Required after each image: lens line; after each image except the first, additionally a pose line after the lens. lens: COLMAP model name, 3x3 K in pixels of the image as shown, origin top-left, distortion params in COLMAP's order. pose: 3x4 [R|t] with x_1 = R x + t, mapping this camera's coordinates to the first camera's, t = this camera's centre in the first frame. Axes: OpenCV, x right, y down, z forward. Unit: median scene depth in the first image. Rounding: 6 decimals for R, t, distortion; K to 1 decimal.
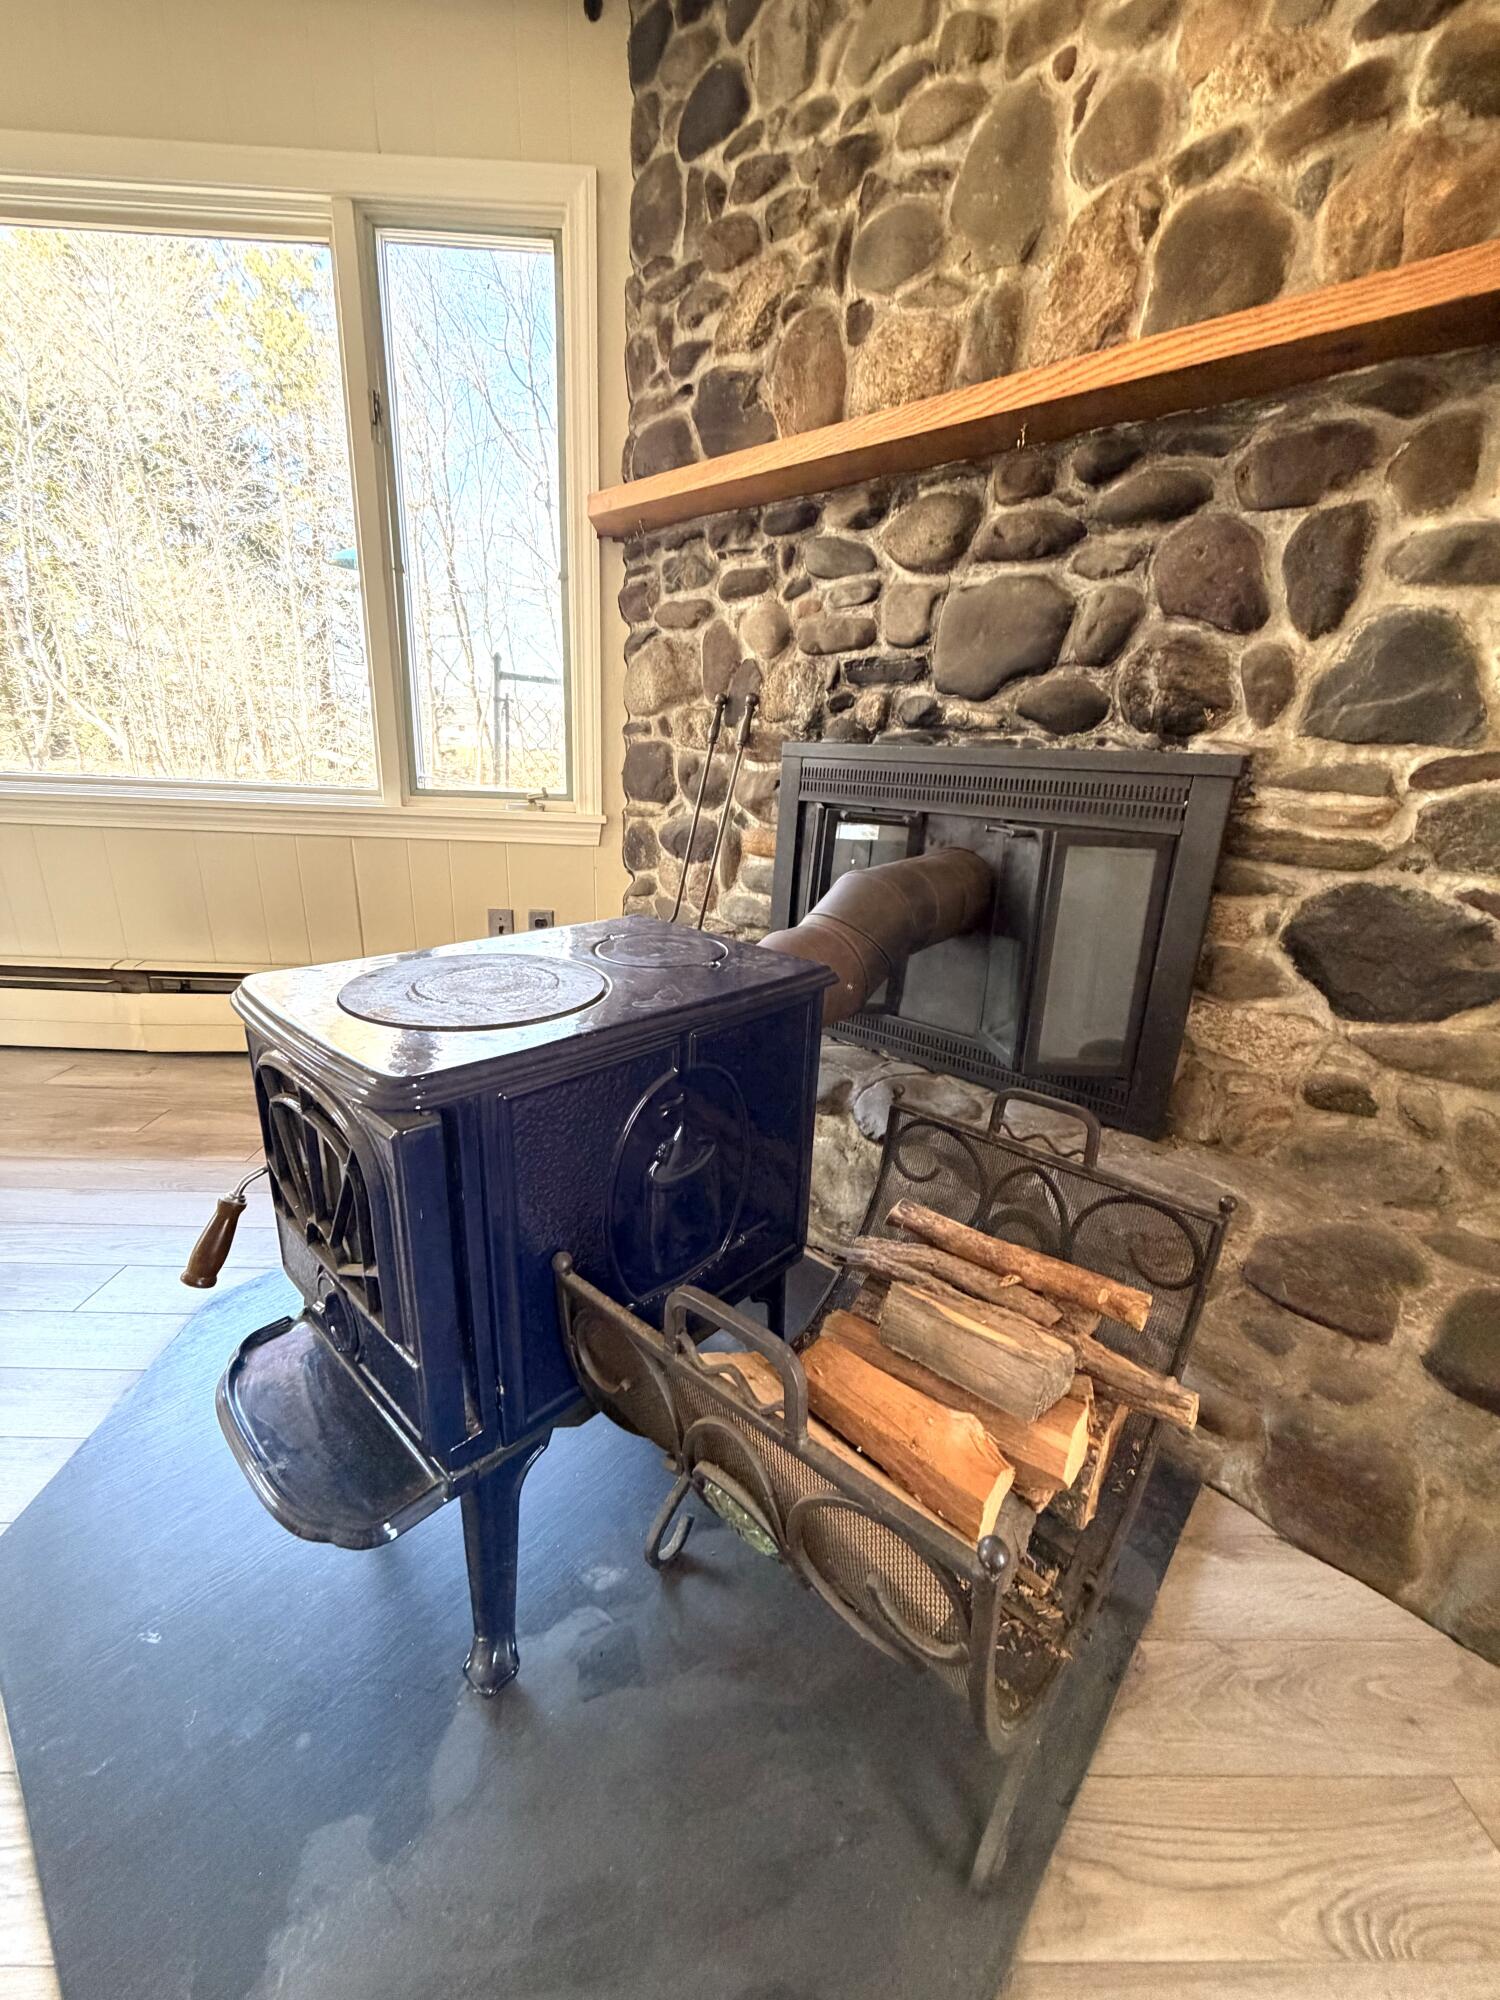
lens RADIAL K [[793.2, 0, 749.8], [0, 793.2, 990.2], [0, 0, 1]] dist [0.002468, 0.000133]
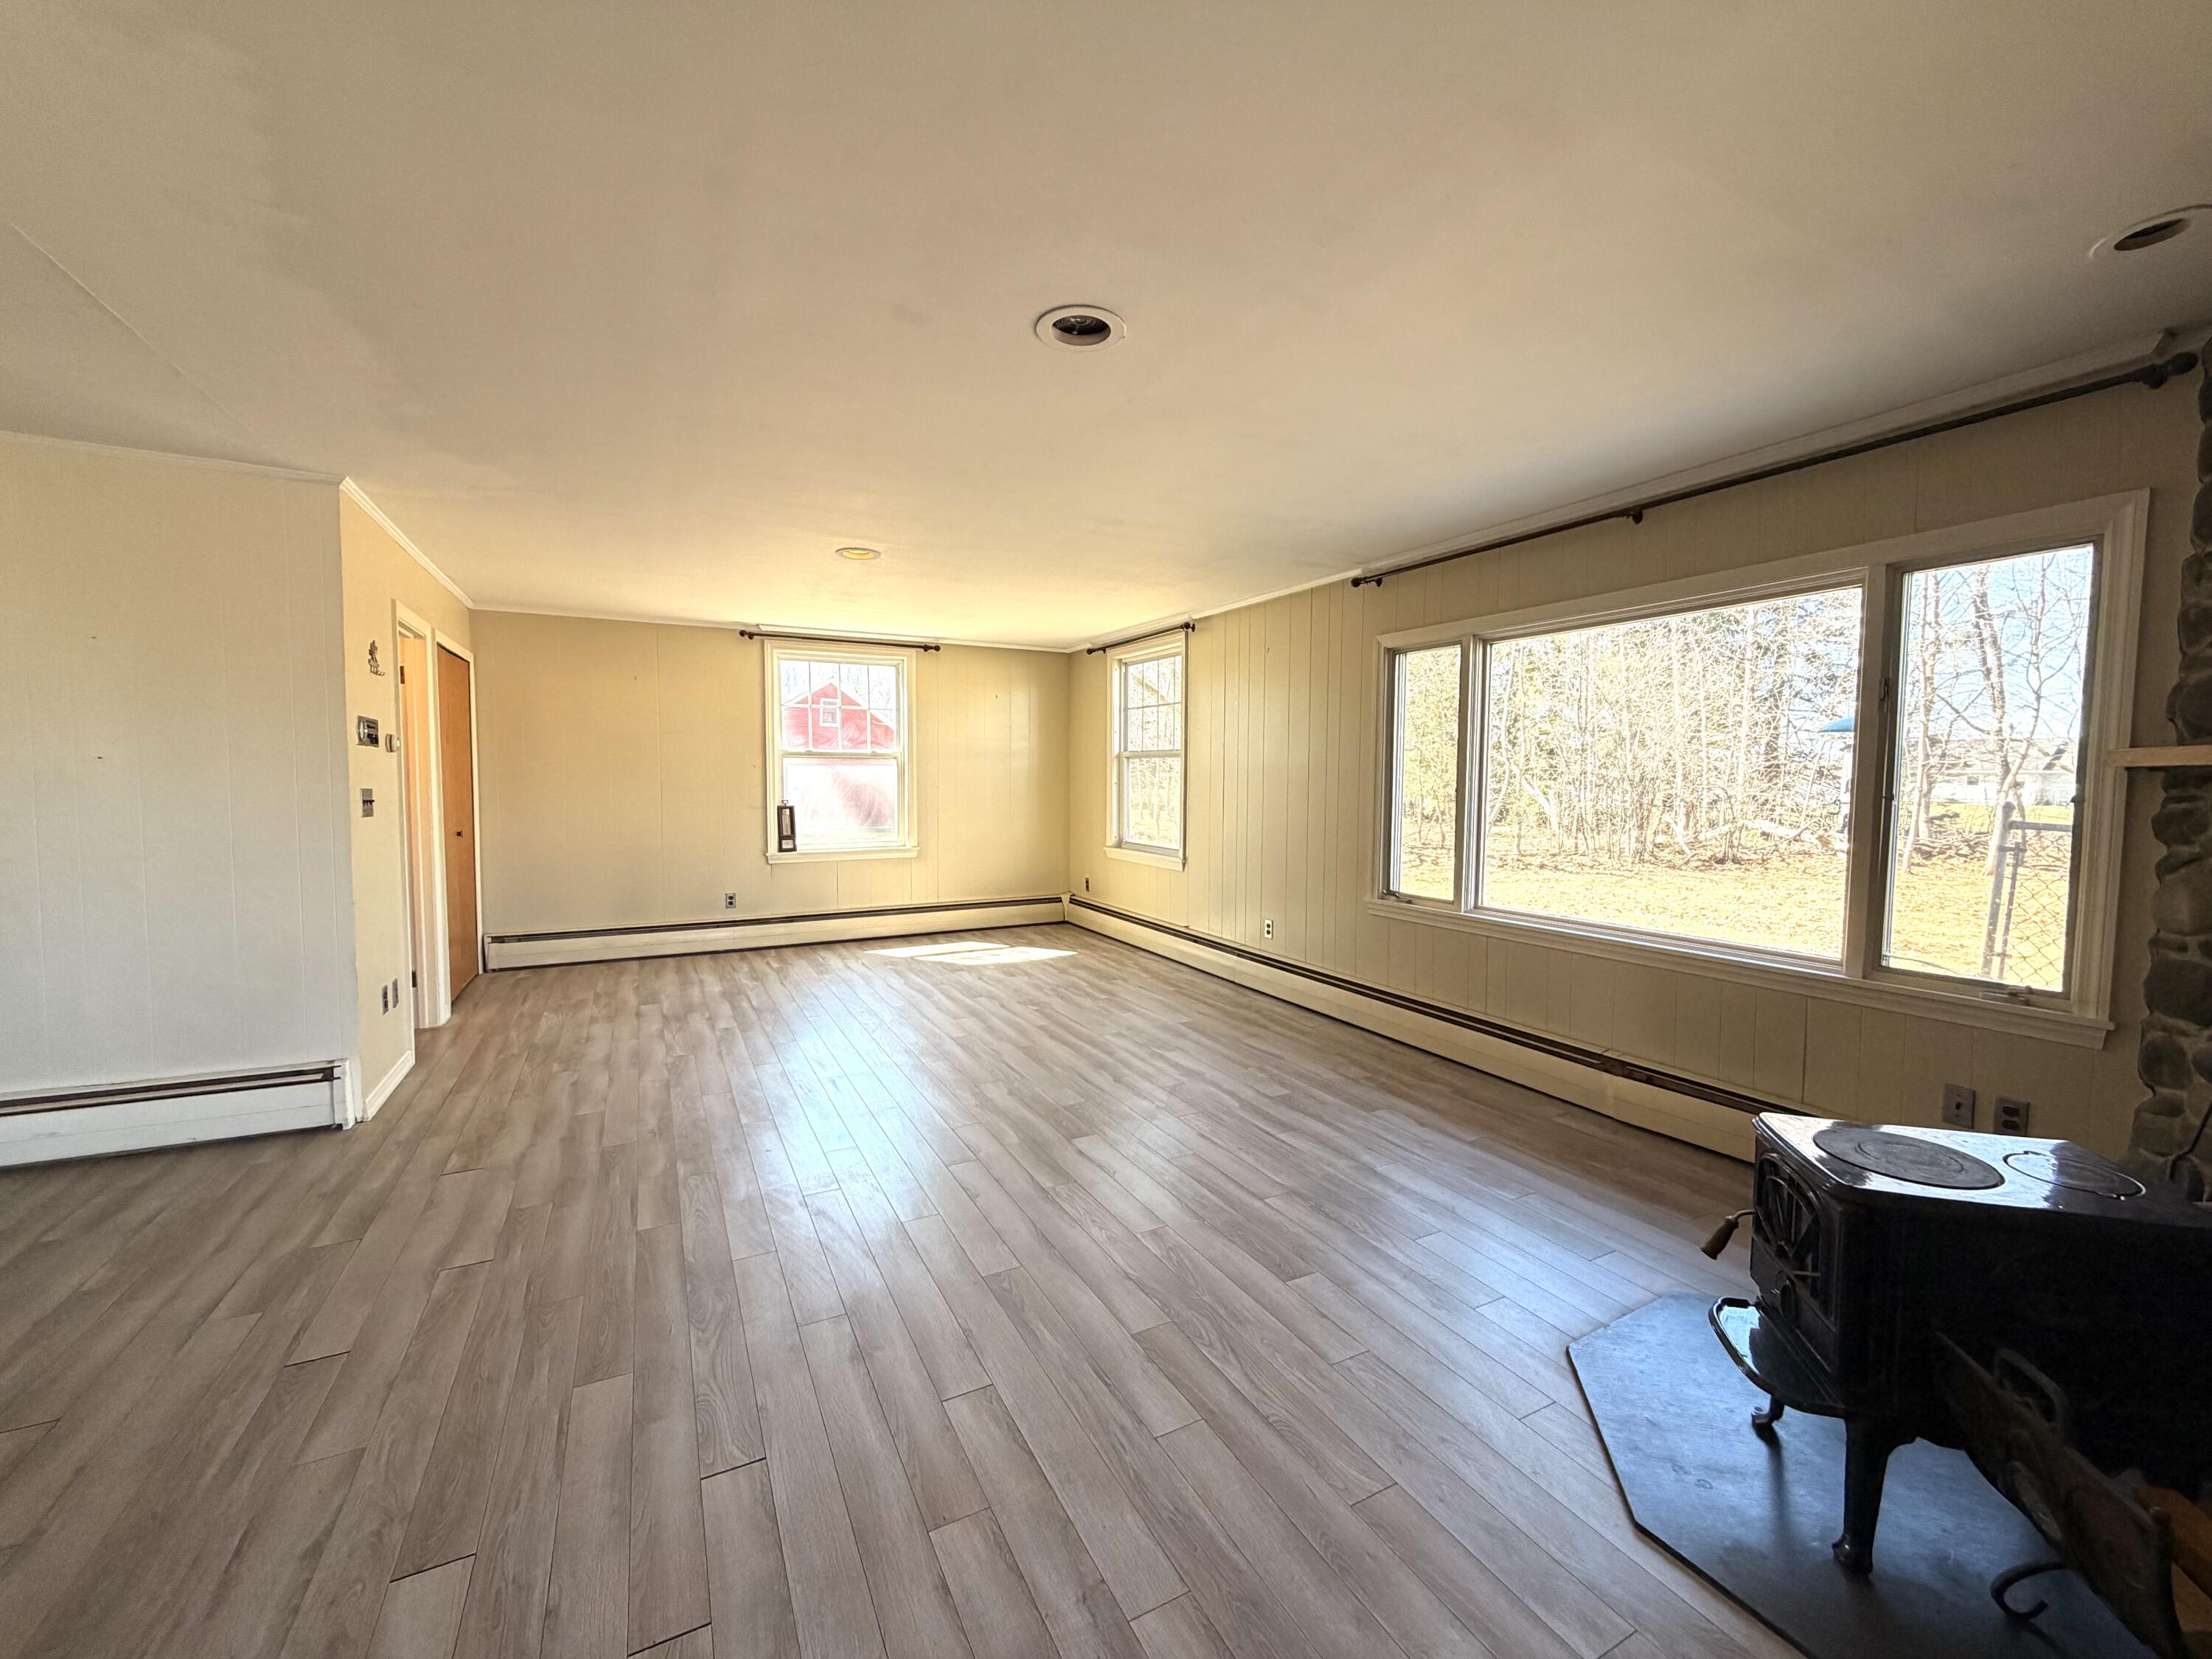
lens RADIAL K [[877.3, 0, 1099.4], [0, 877.3, 830.3], [0, 0, 1]] dist [0.002468, 0.000133]
pose [[0.440385, 0.012318, -0.897724, 0.314713], [-0.249419, 0.962225, -0.109151, -0.021625], [0.862468, 0.271977, 0.426822, -0.803522]]
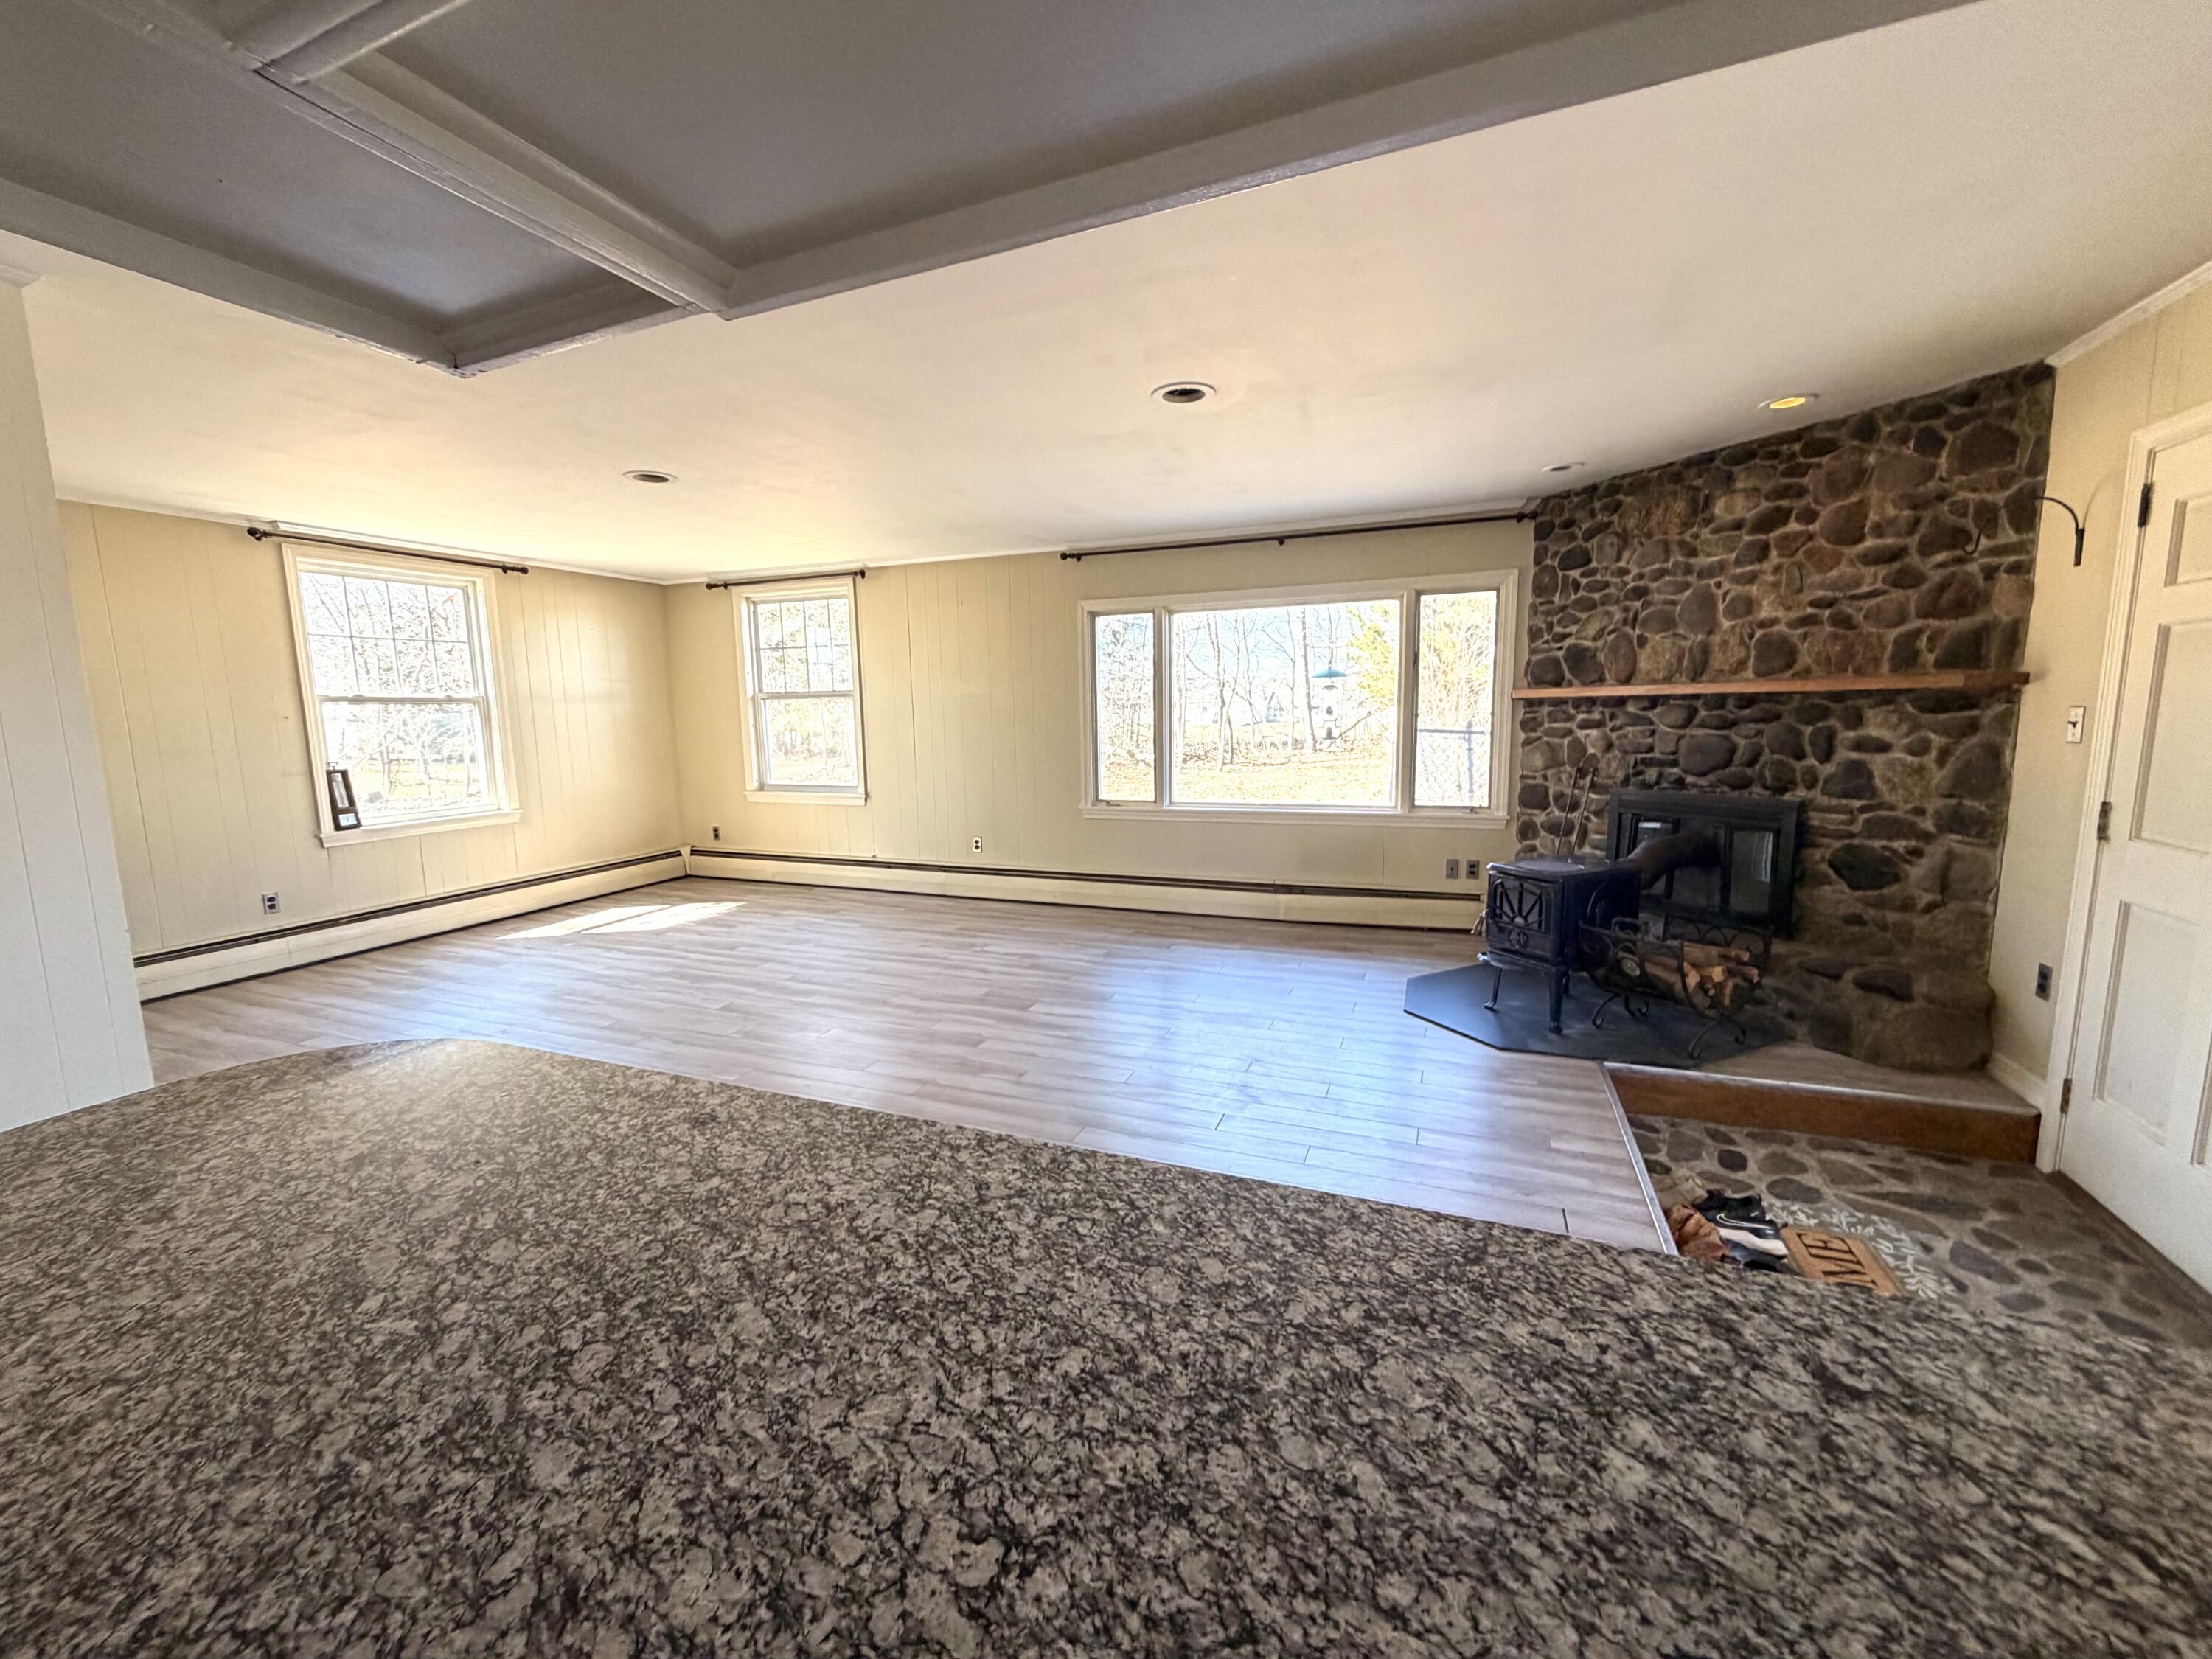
lens RADIAL K [[877.3, 0, 1100.2], [0, 877.3, 830.0], [0, 0, 1]] dist [0.002468, 0.000133]
pose [[0.916006, -0.008244, -0.401079, -0.320242], [-0.058098, 0.986522, -0.152965, 0.323799], [0.396935, 0.163419, 0.903182, -2.075785]]
